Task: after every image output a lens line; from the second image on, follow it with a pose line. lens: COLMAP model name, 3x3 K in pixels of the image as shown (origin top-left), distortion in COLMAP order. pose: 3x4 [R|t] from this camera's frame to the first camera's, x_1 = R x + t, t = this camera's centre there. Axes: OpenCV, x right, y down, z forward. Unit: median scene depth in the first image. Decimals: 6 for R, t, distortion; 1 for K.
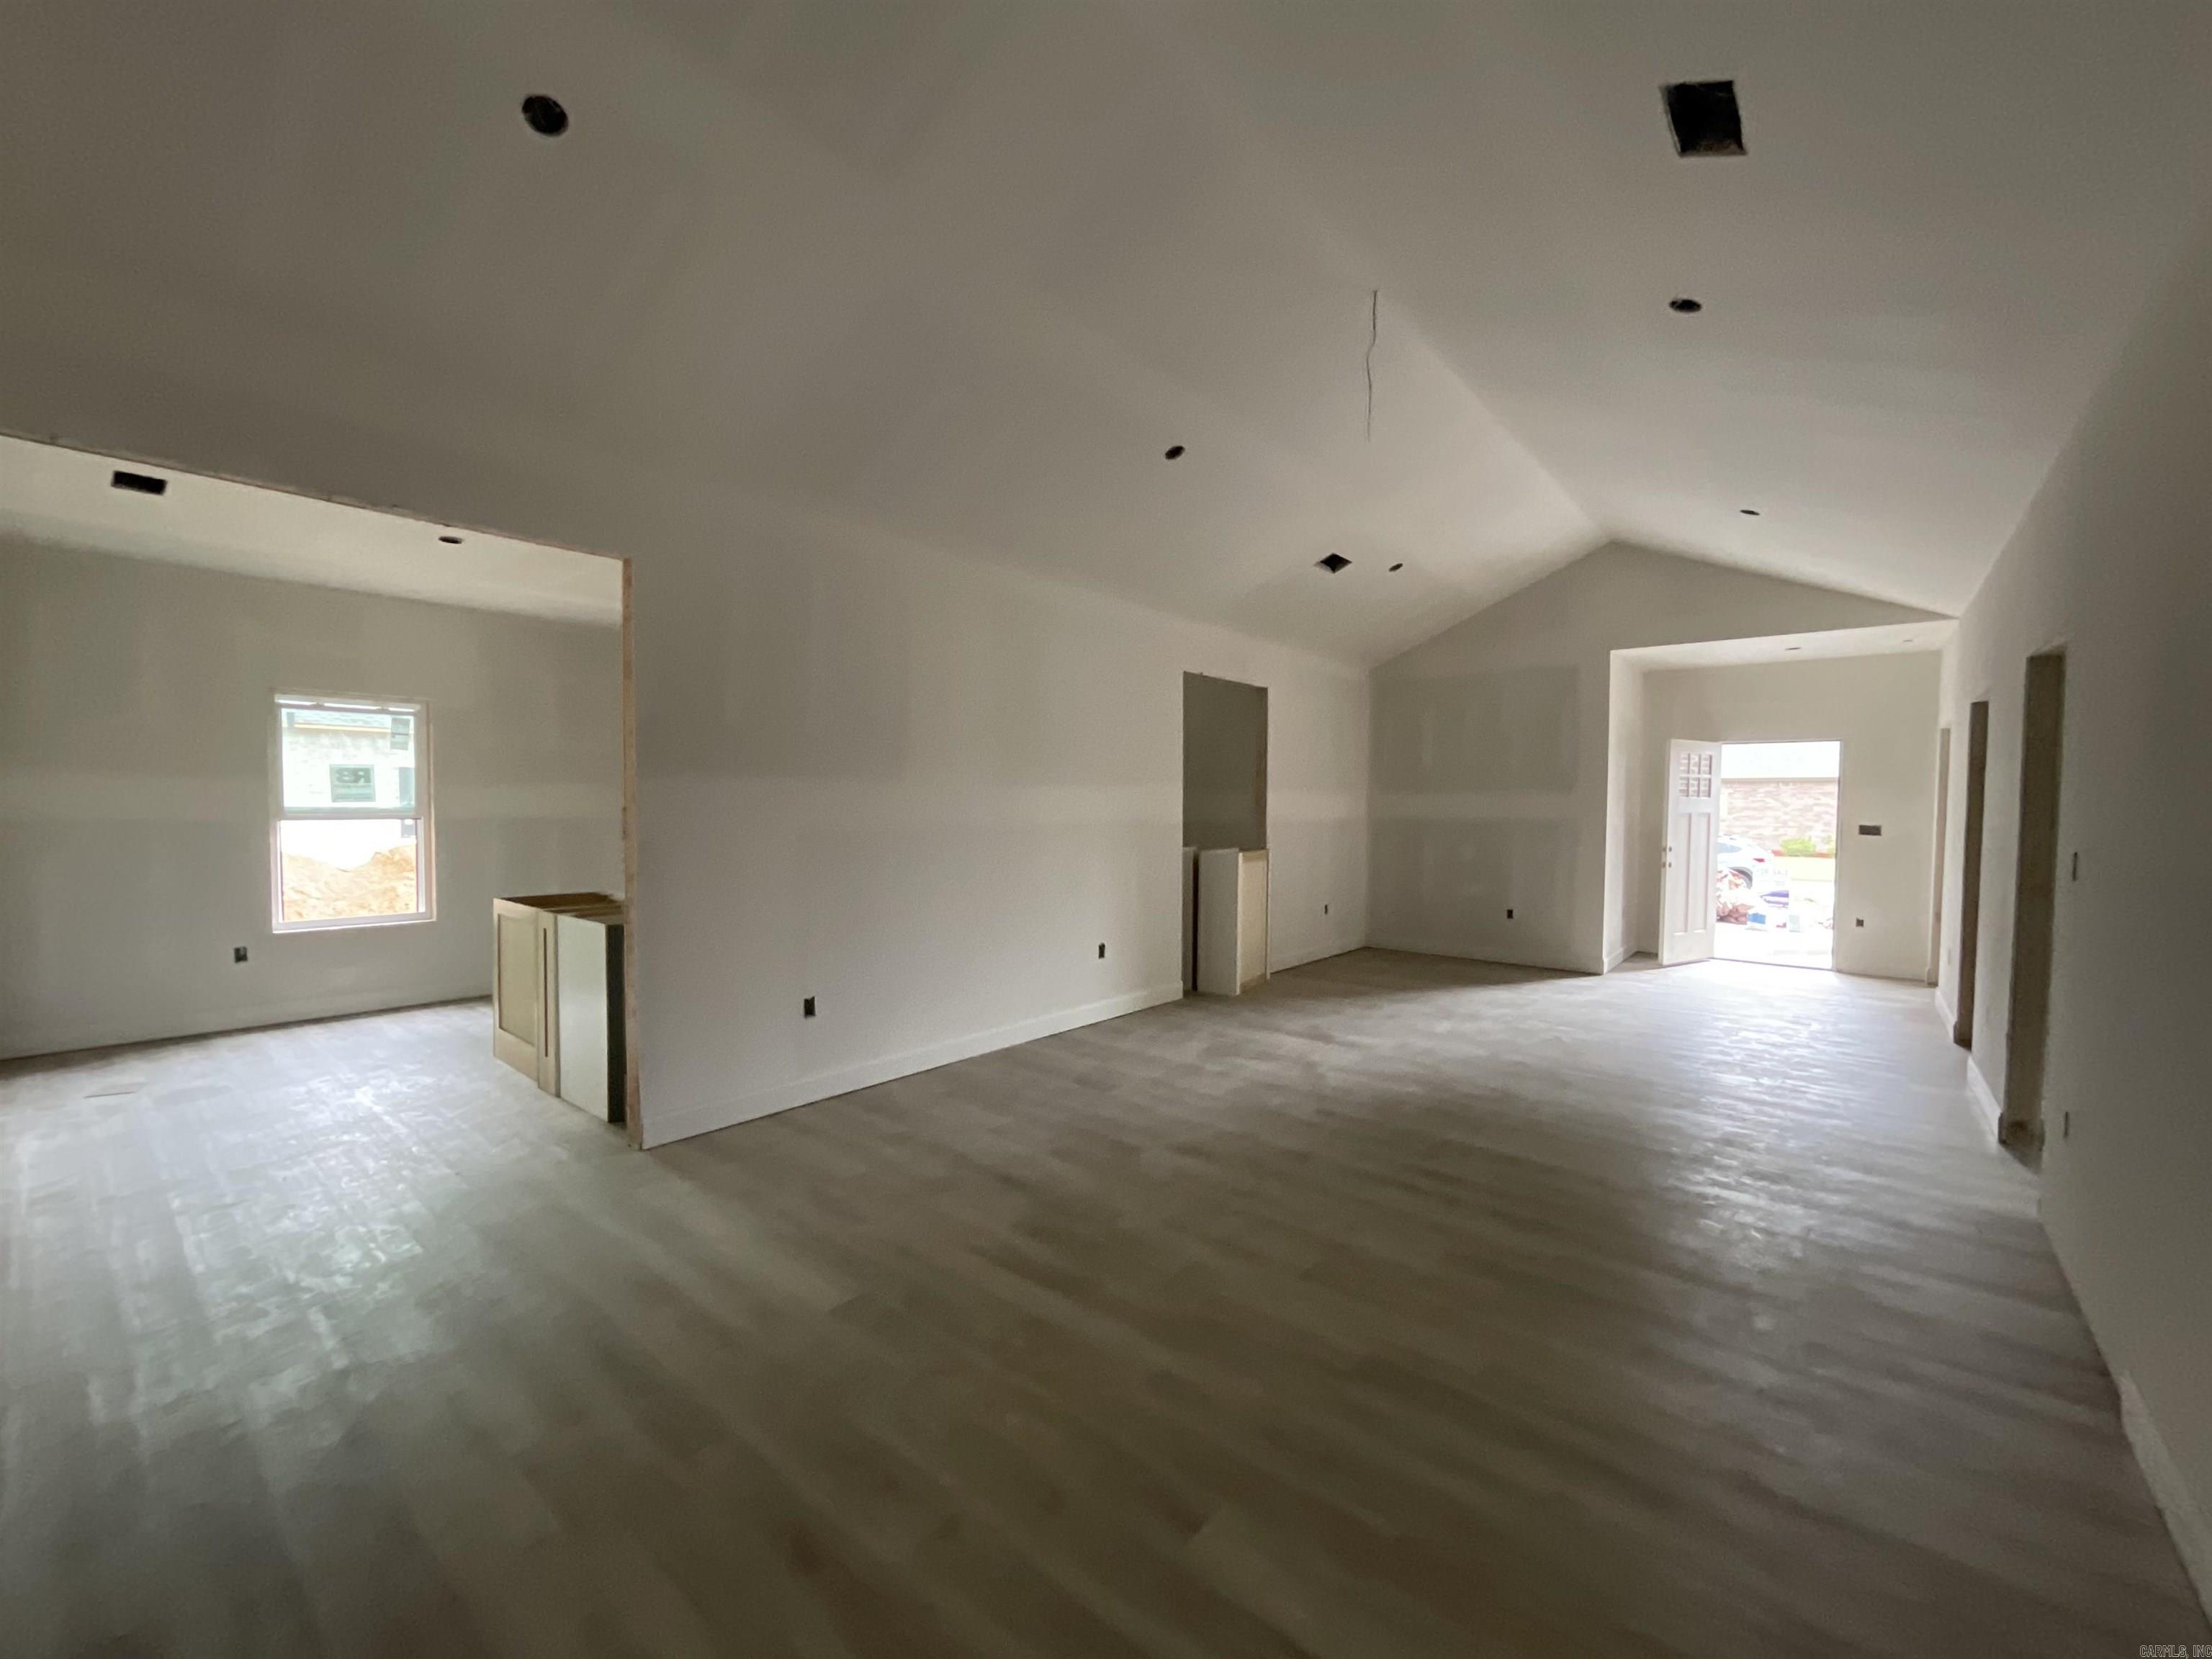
lens RADIAL K [[883.8, 0, 1106.0], [0, 883.8, 829.5], [0, 0, 1]] dist [0.000213, 0.000001]
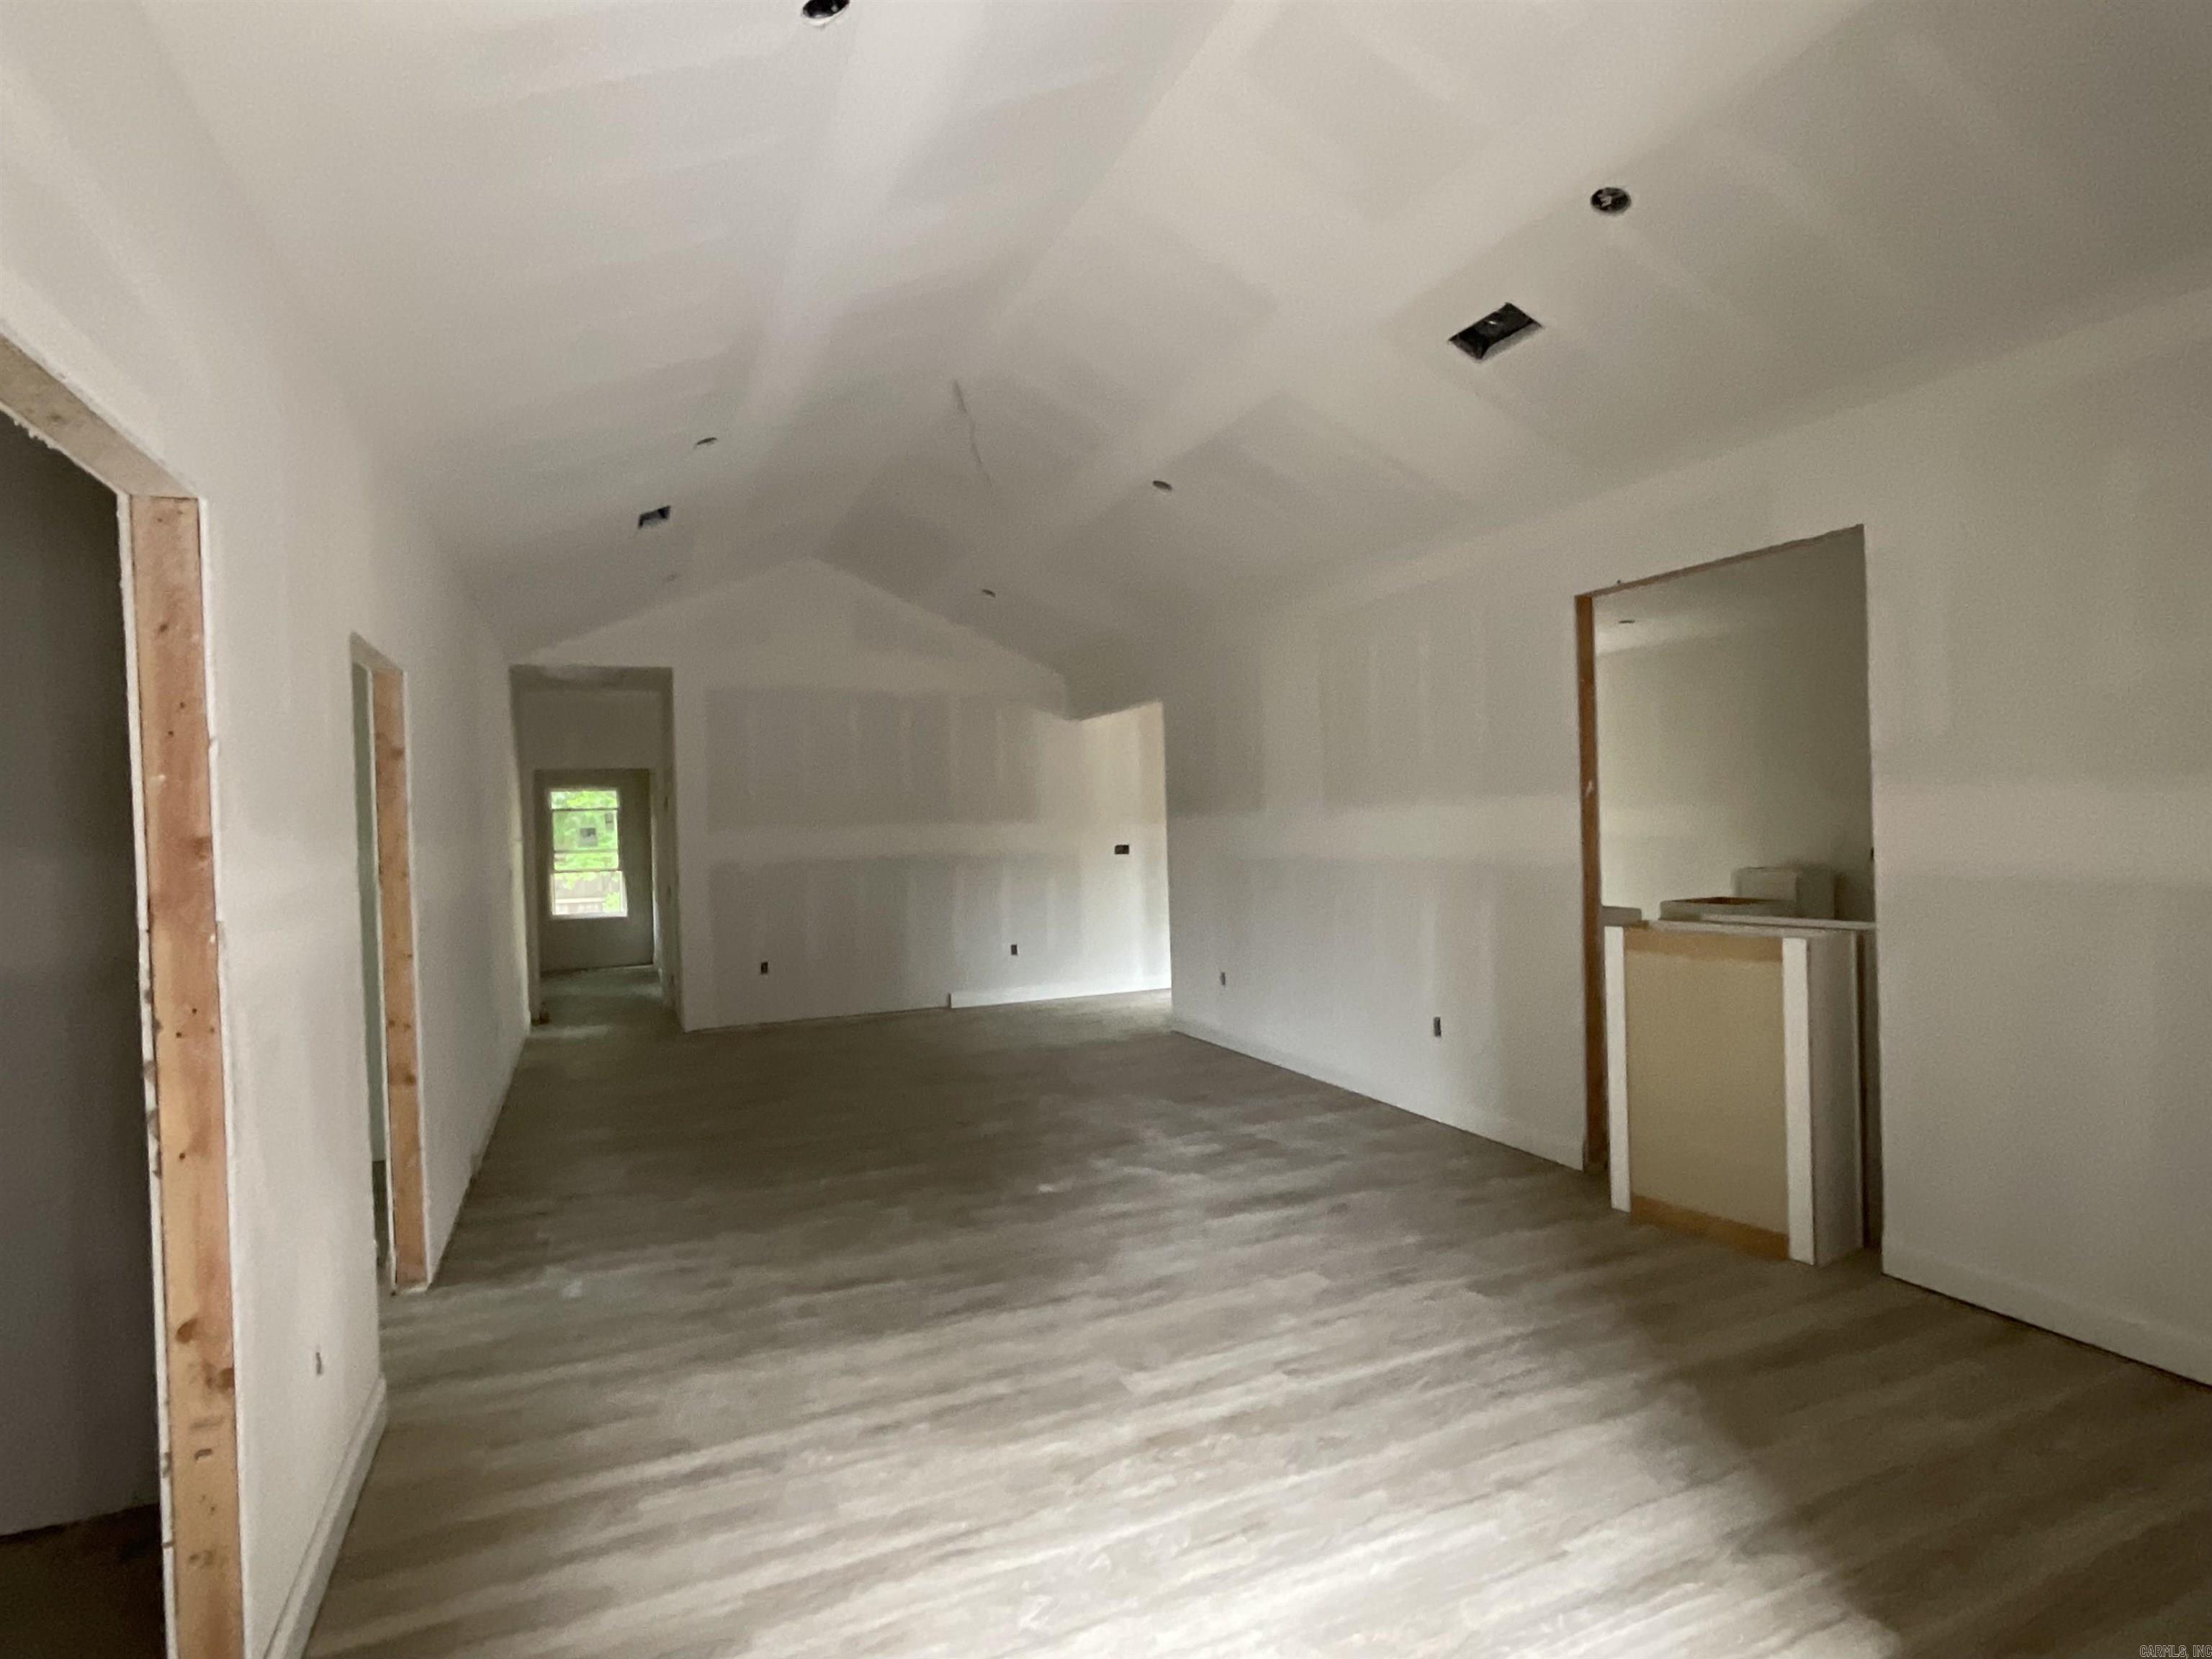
lens RADIAL K [[1165.6, 0, 1106.0], [0, 1165.6, 829.5], [0, 0, 1]] dist [-0.000134, -0.000008]
pose [[-0.431636, 0.013084, -0.901953, 1.114895], [-0.001649, 0.999882, 0.015293, -0.048727], [0.902046, 0.008089, -0.431563, 1.307491]]
